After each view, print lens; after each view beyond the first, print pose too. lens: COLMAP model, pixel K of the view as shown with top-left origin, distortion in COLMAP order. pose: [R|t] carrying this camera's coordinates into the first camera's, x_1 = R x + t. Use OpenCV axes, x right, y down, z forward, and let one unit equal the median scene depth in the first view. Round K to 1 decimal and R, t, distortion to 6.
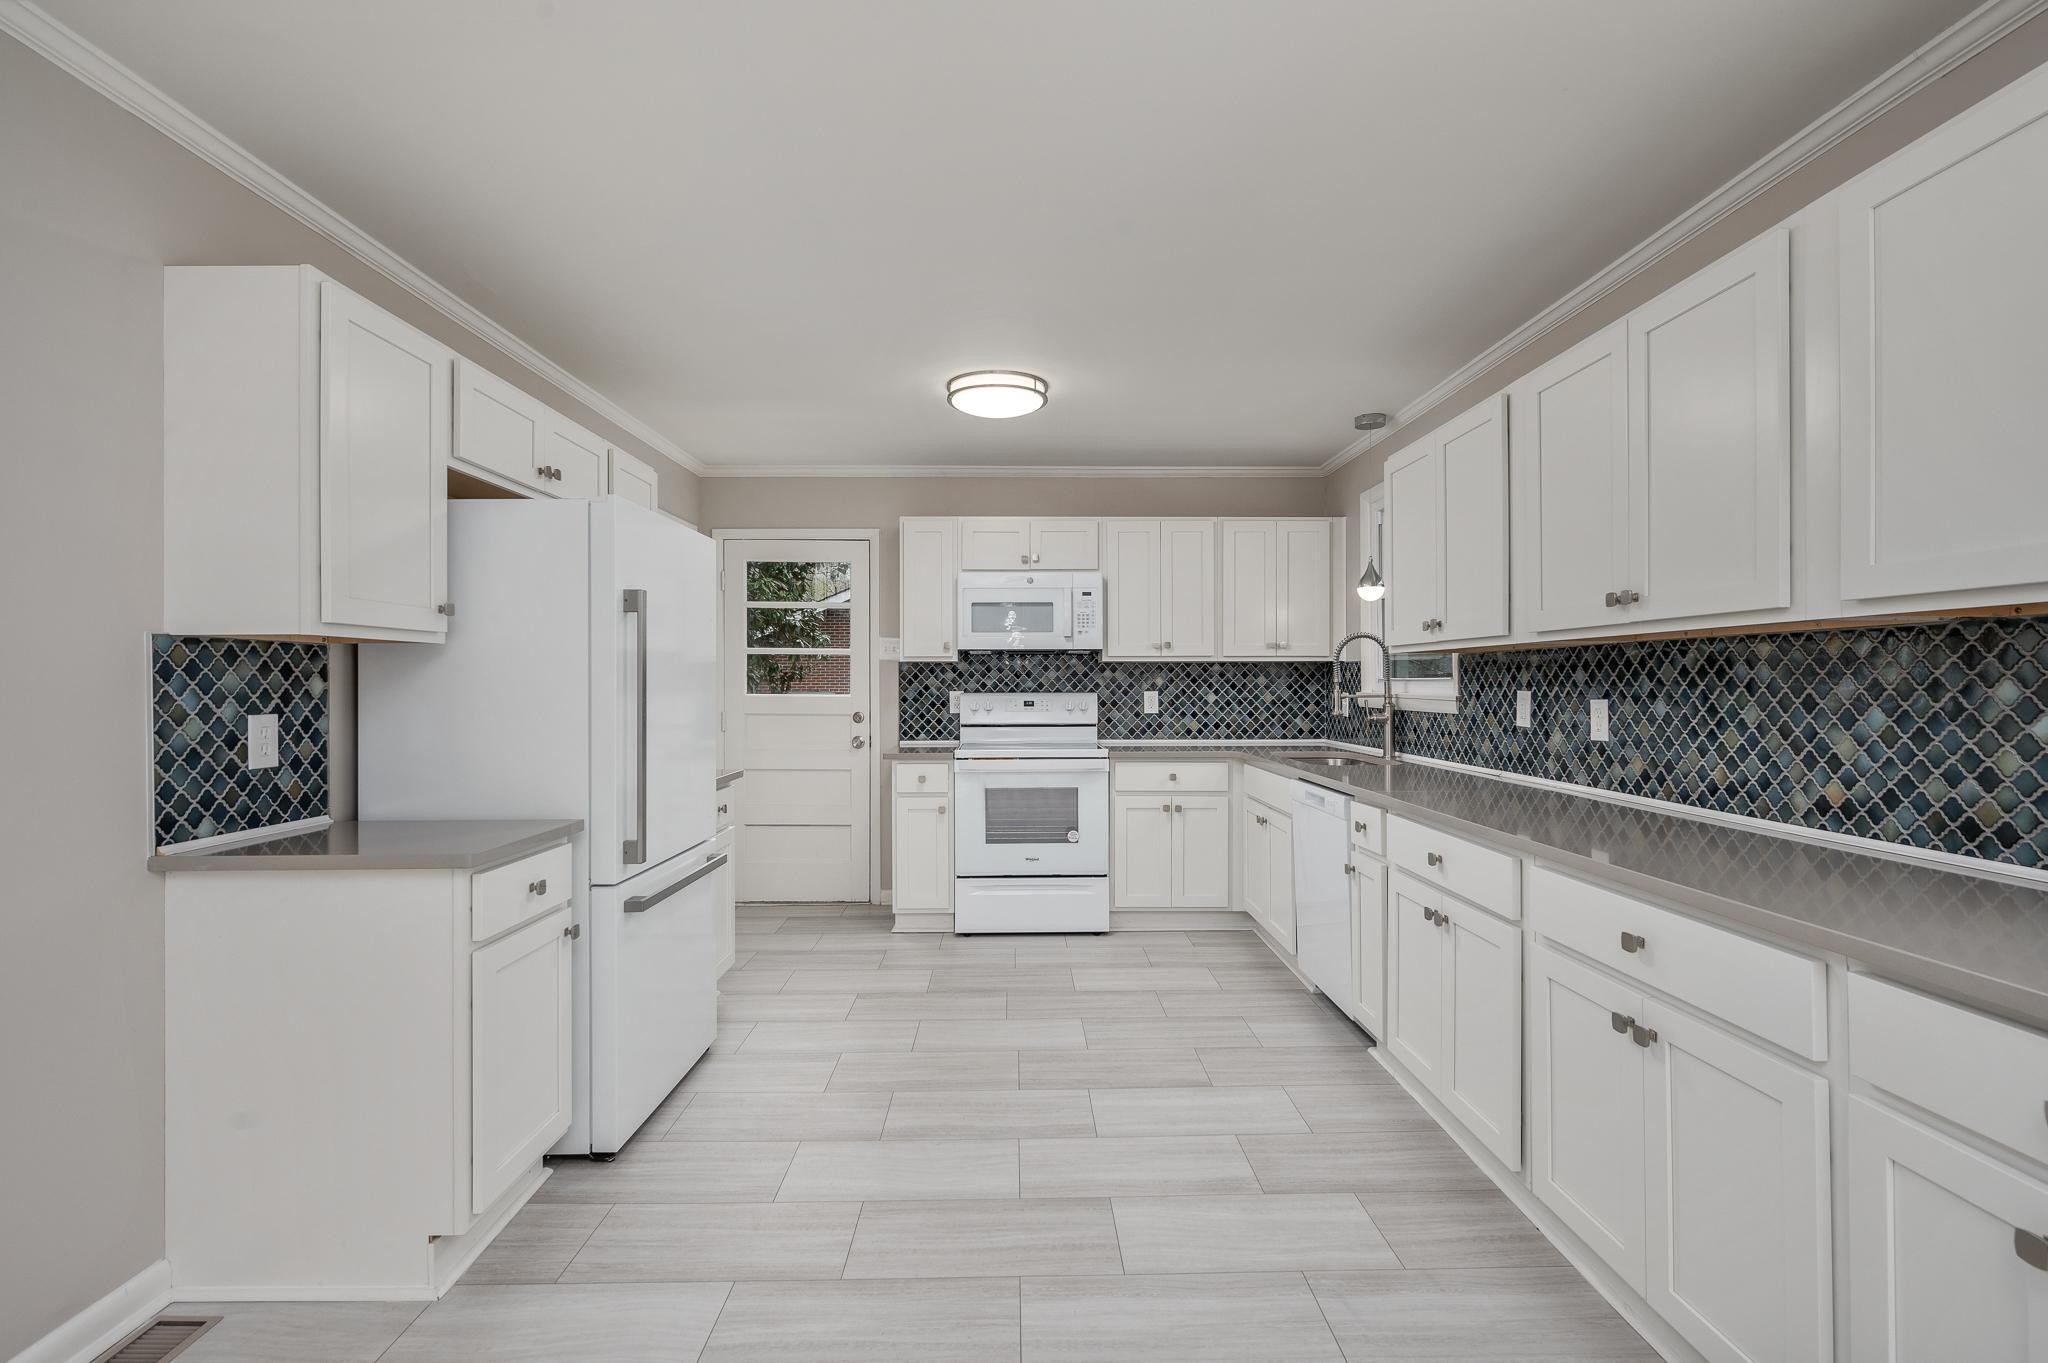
lens RADIAL K [[925.3, 0, 1031.7], [0, 925.3, 679.8], [0, 0, 1]] dist [-0.000545, 0.000906]
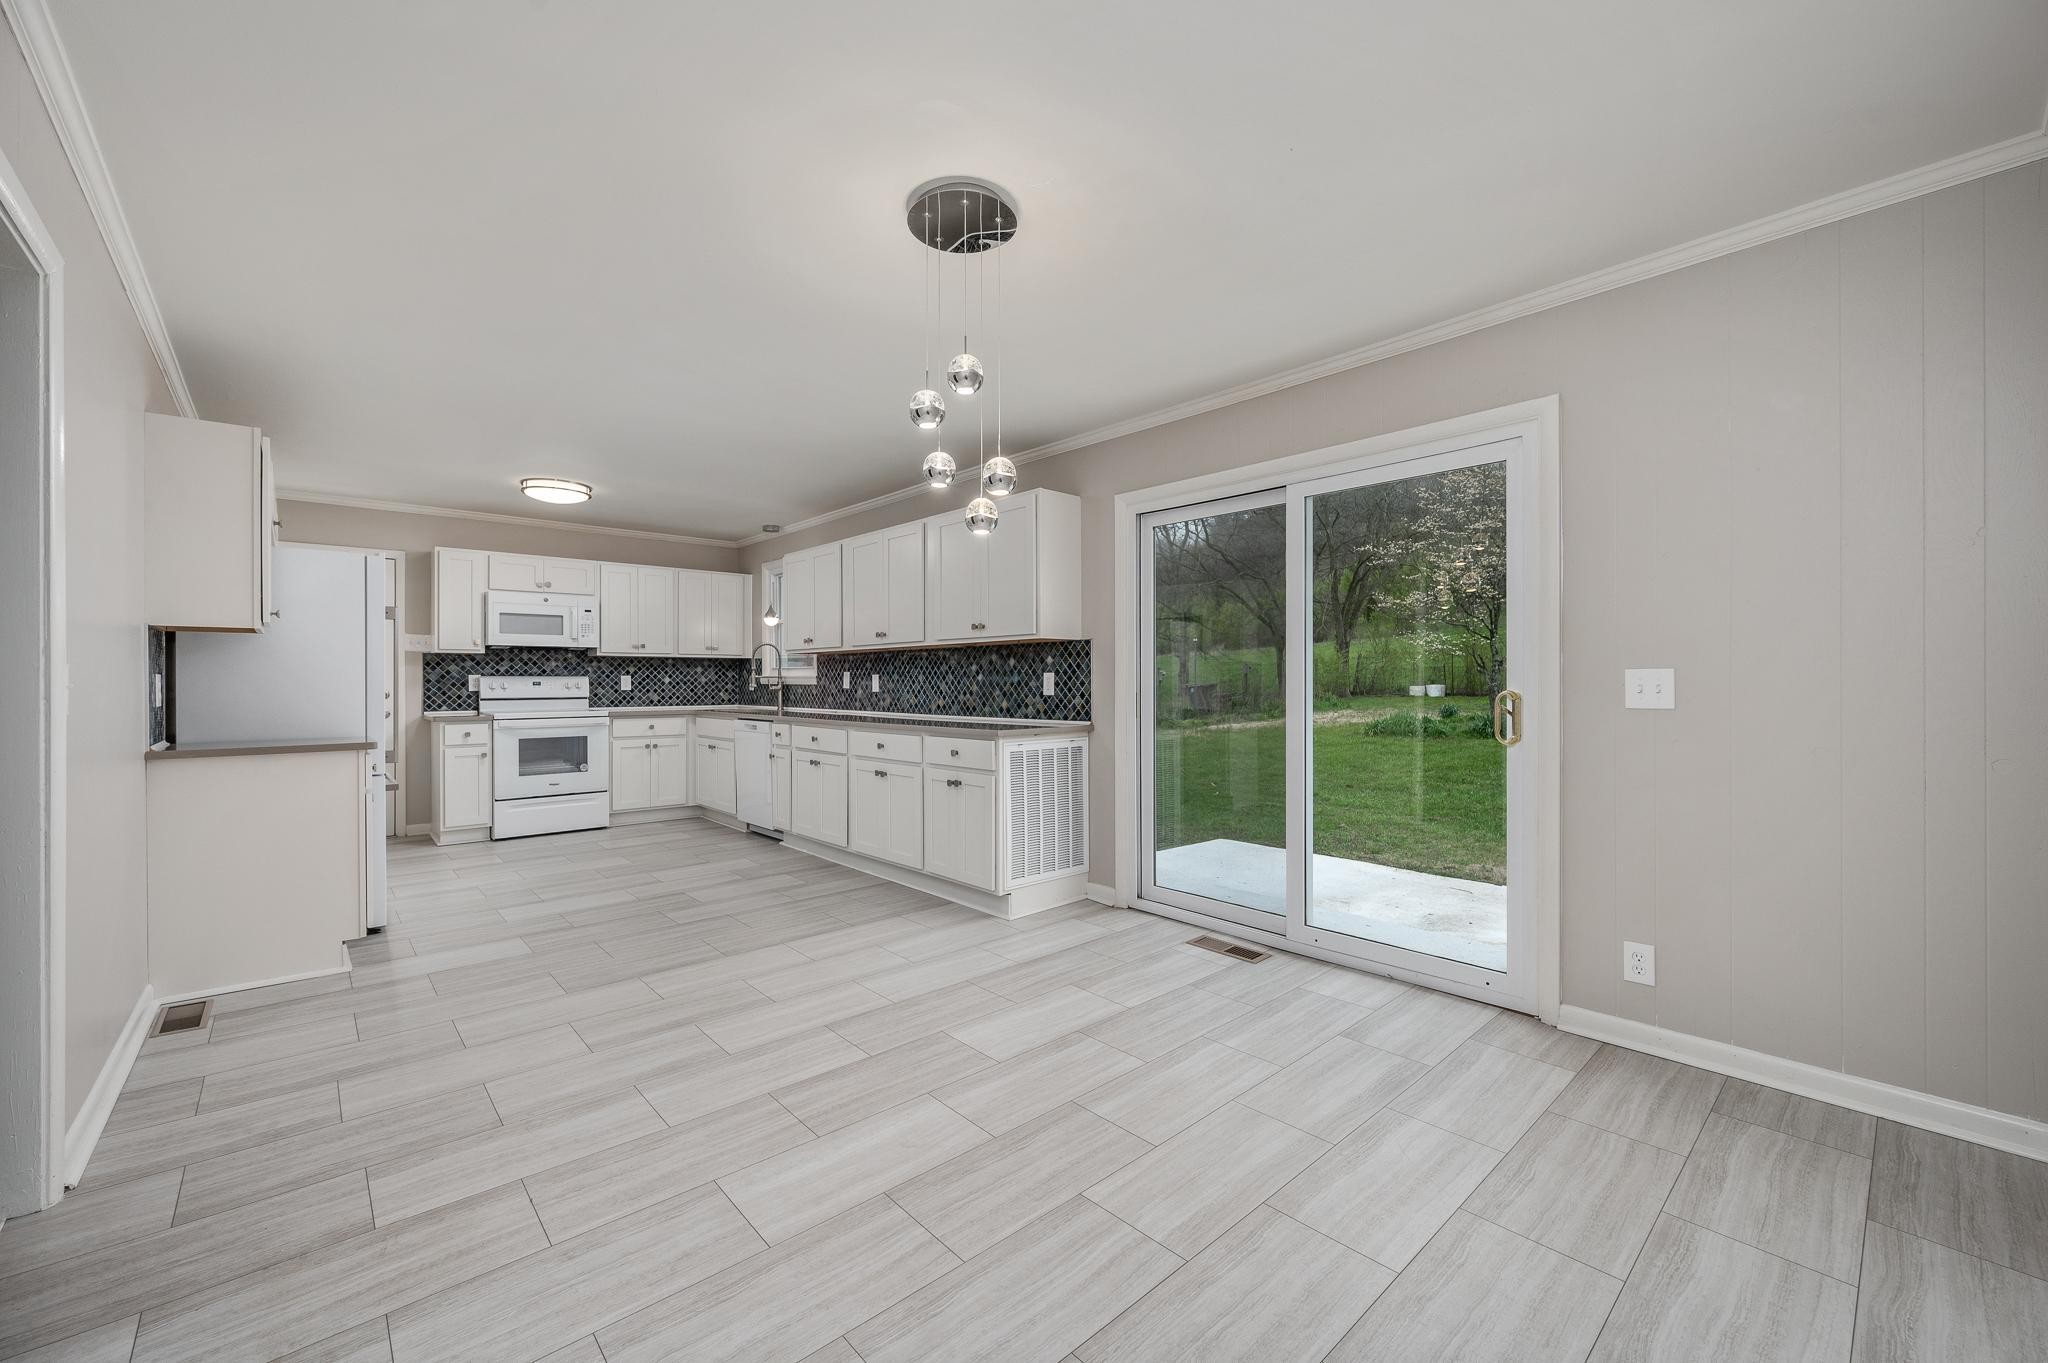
lens RADIAL K [[800.0, 0, 1028.3], [0, 800.0, 680.4], [0, 0, 1]] dist [-0.011216, -0.000224]
pose [[0.751766, 0.000642, 0.659430, -0.342861], [-0.001329, 0.999999, 0.000542, 0.026491], [-0.659429, -0.001284, 0.751766, -0.616366]]
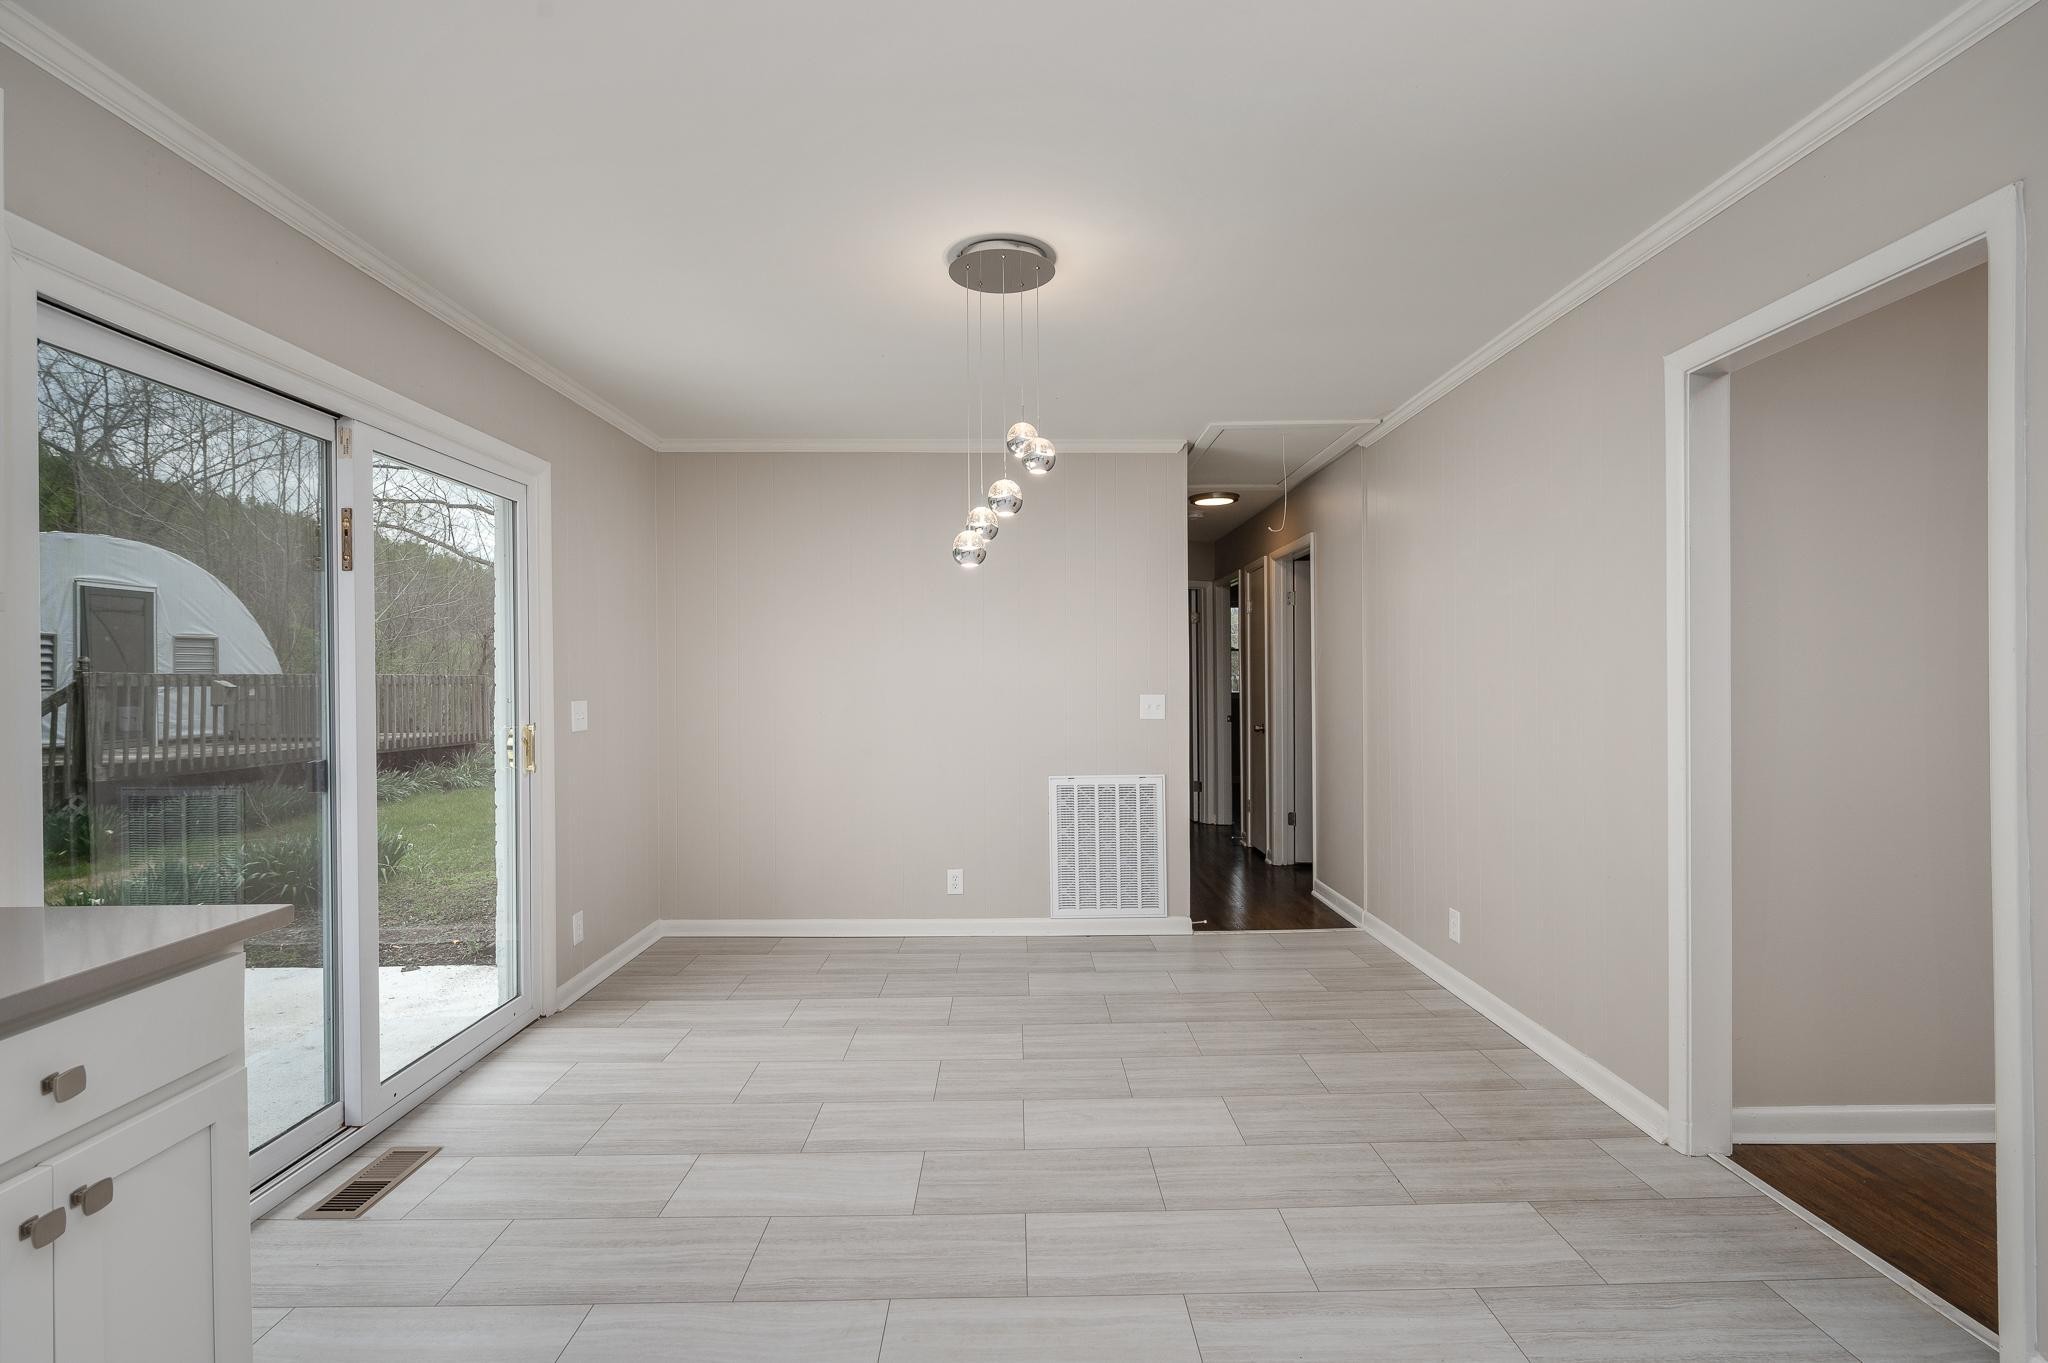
lens RADIAL K [[925.3, 0, 1025.8], [0, 925.3, 677.0], [0, 0, 1]] dist [-0.000545, 0.000906]
pose [[-0.999952, 0.007760, 0.005961, -0.011541], [0.007725, 0.999952, -0.005988, 0.001191], [-0.006007, -0.005942, -0.999964, 0.553012]]
